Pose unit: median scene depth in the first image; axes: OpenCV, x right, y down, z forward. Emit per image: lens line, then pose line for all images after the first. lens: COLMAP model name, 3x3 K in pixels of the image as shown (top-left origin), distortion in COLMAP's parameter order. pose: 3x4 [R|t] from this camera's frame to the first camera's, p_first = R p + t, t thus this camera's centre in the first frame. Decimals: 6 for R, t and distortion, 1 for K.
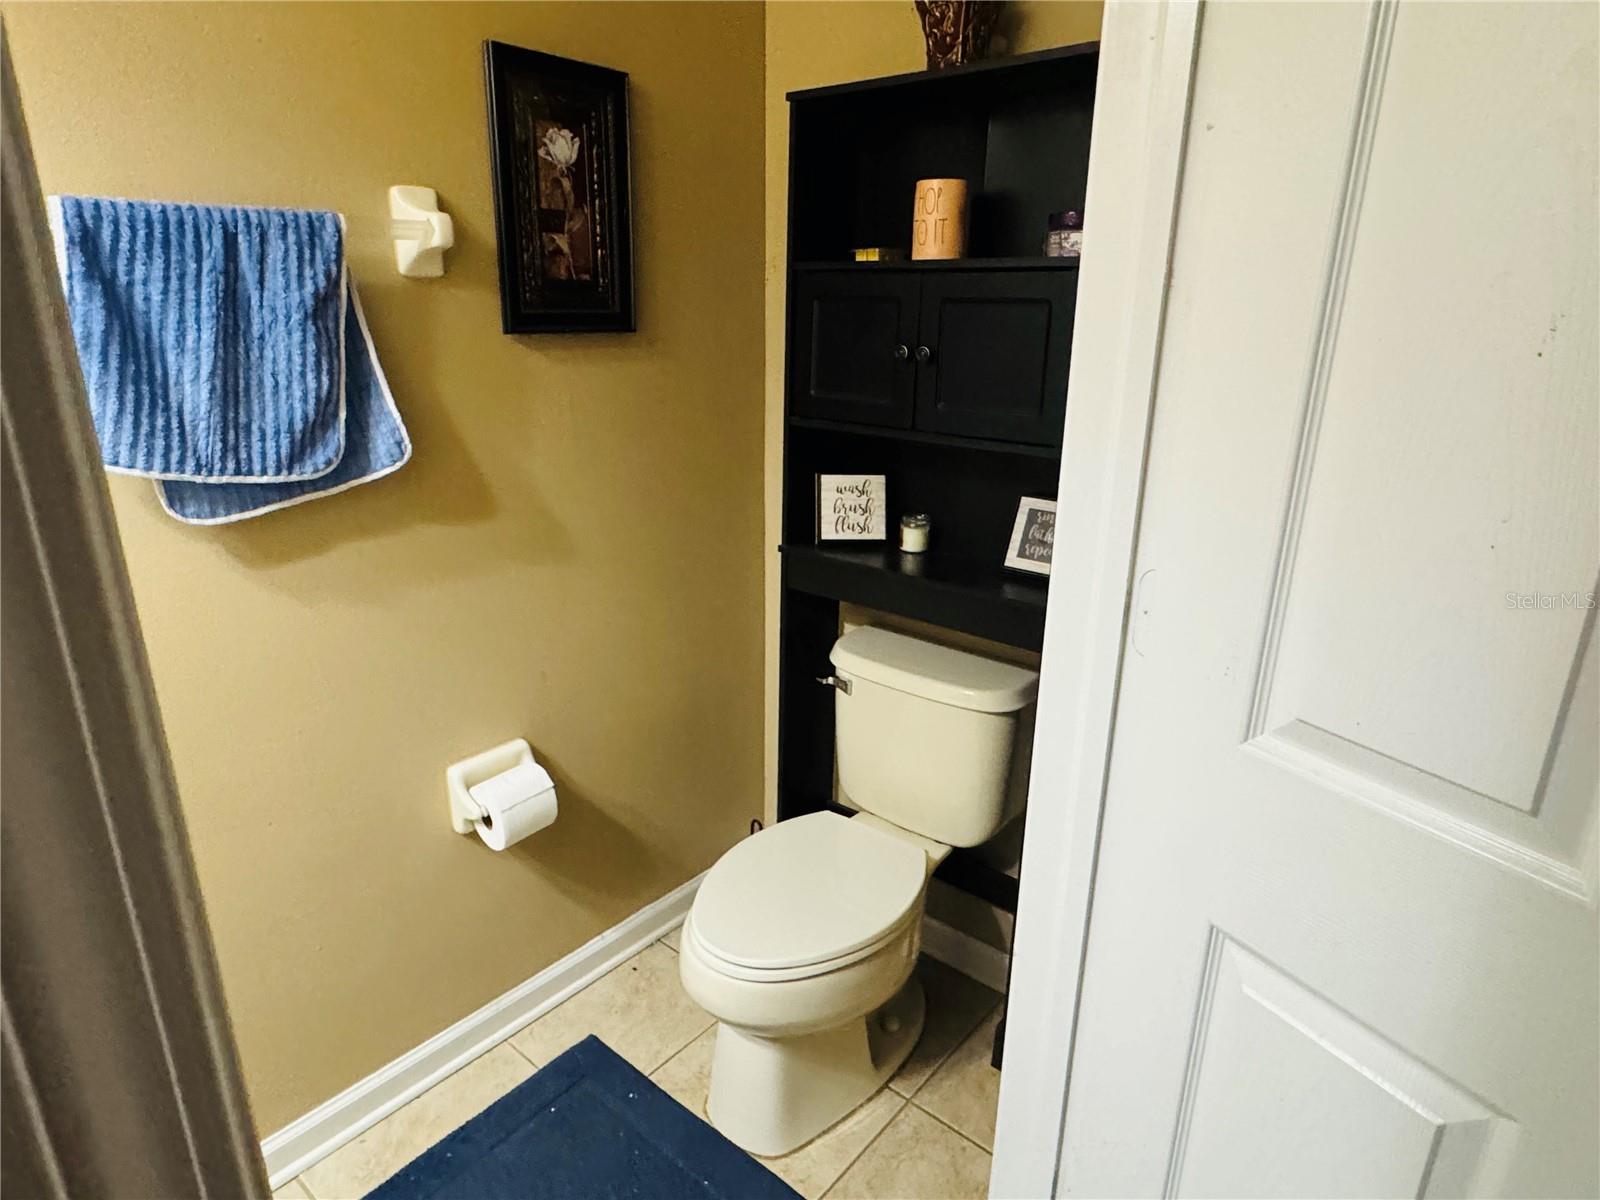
lens RADIAL K [[936.9, 0, 800.0], [0, 936.9, 600.0], [0, 0, 1]] dist [-0.026395, 0.004606]
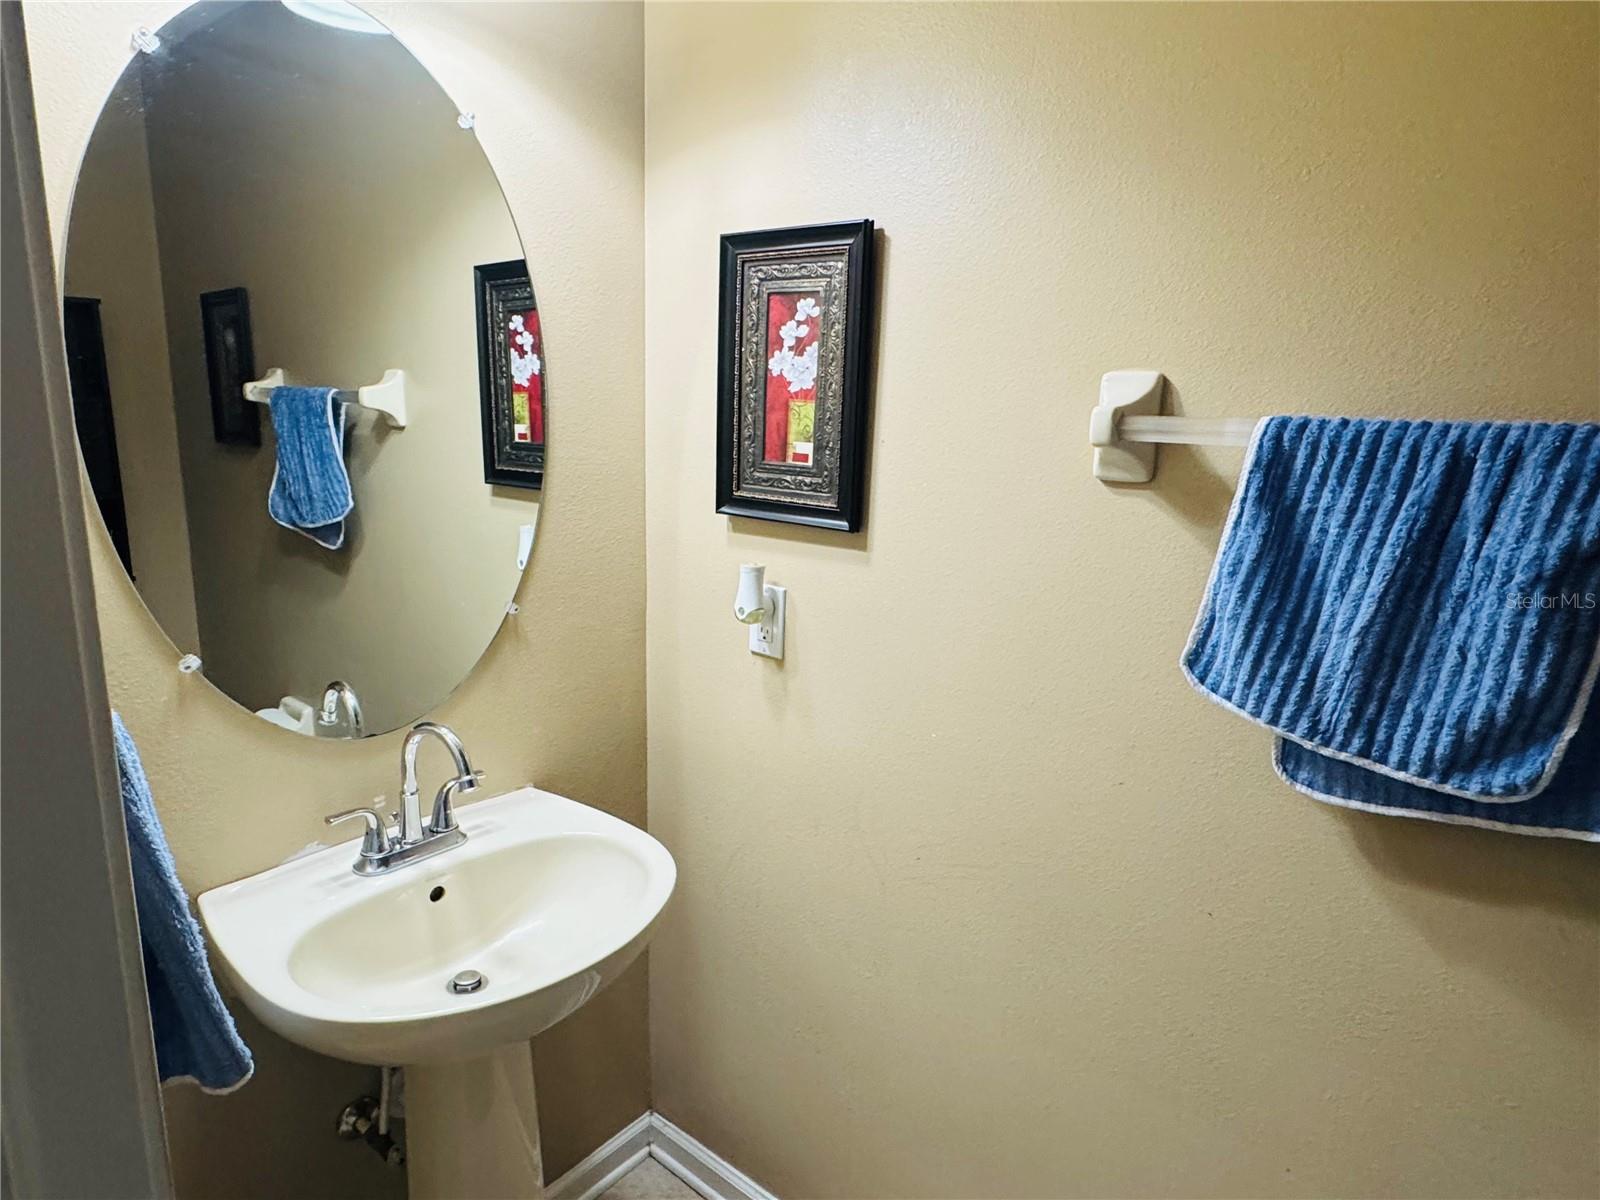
lens RADIAL K [[936.9, 0, 800.0], [0, 936.9, 600.0], [0, 0, 1]] dist [-0.026395, 0.004606]
pose [[-0.019265, 0.187780, -0.982022, 0.113818], [-0.338965, 0.922808, 0.183107, -0.209723], [0.940602, 0.336399, 0.045873, 0.429748]]
